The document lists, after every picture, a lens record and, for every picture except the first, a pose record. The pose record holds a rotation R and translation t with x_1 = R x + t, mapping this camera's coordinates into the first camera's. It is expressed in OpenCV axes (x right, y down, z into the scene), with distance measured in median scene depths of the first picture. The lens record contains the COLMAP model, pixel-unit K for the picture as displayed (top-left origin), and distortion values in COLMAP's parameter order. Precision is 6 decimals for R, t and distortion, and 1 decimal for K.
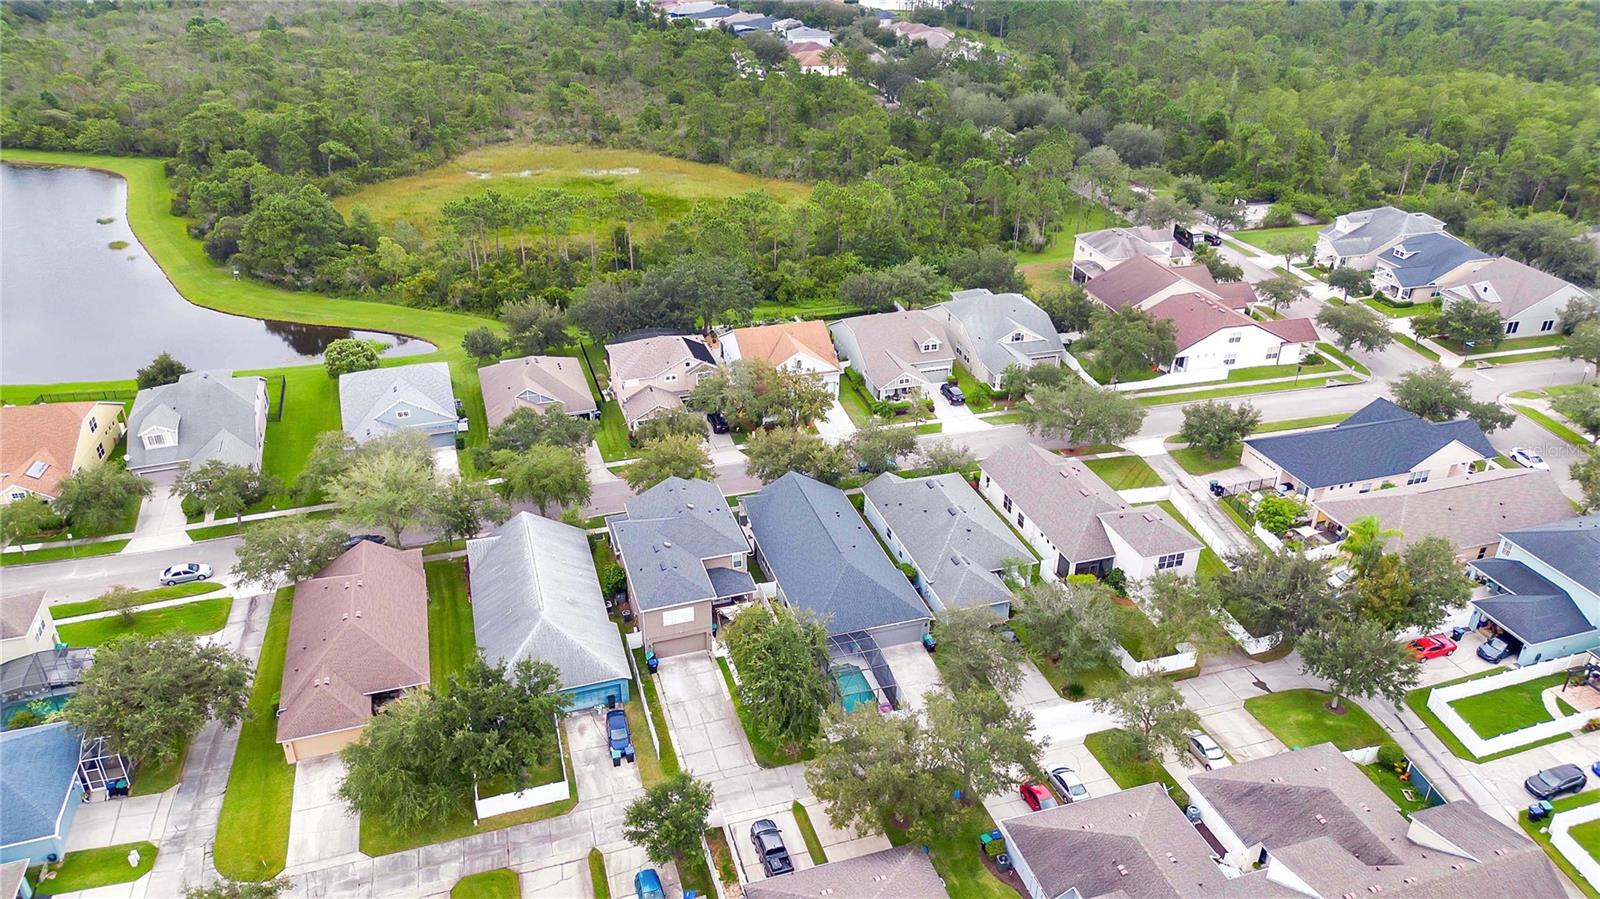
lens RADIAL K [[1113.5, 0, 800.0], [0, 1113.5, 449.5], [0, 0, 1]] dist [0.031775, -0.005392]
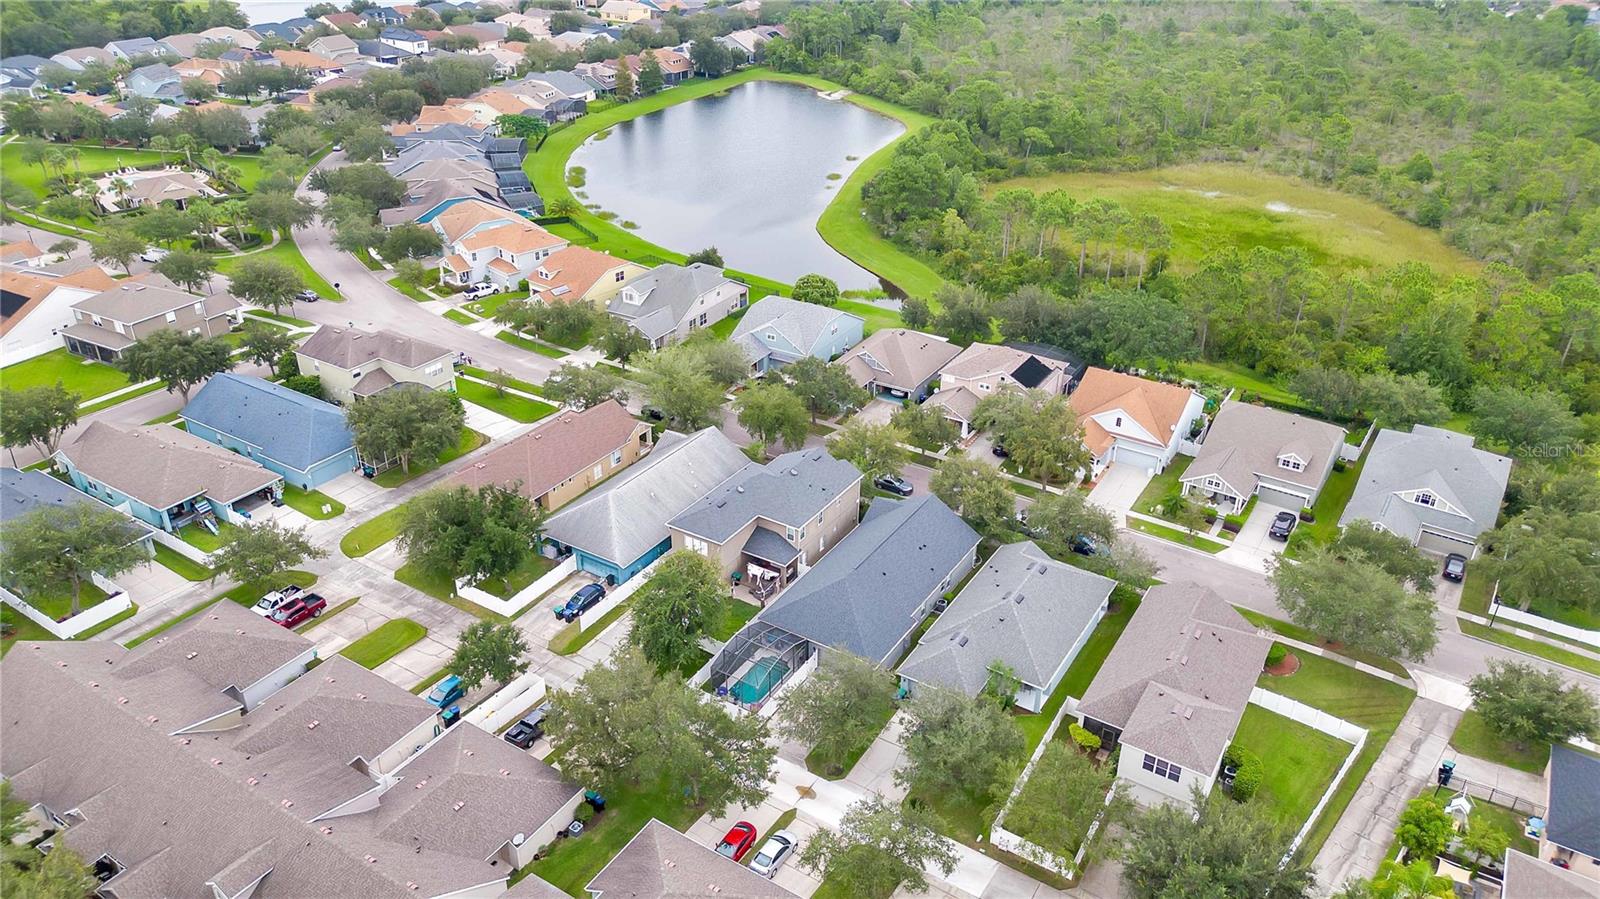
lens RADIAL K [[1113.5, 0, 800.0], [0, 1113.5, 449.5], [0, 0, 1]] dist [0.031775, -0.005392]
pose [[0.645352, 0.360651, -0.673388, 0.438788], [-0.366276, 0.919679, 0.141533, -0.087754], [0.670345, 0.155308, 0.725615, 0.163792]]
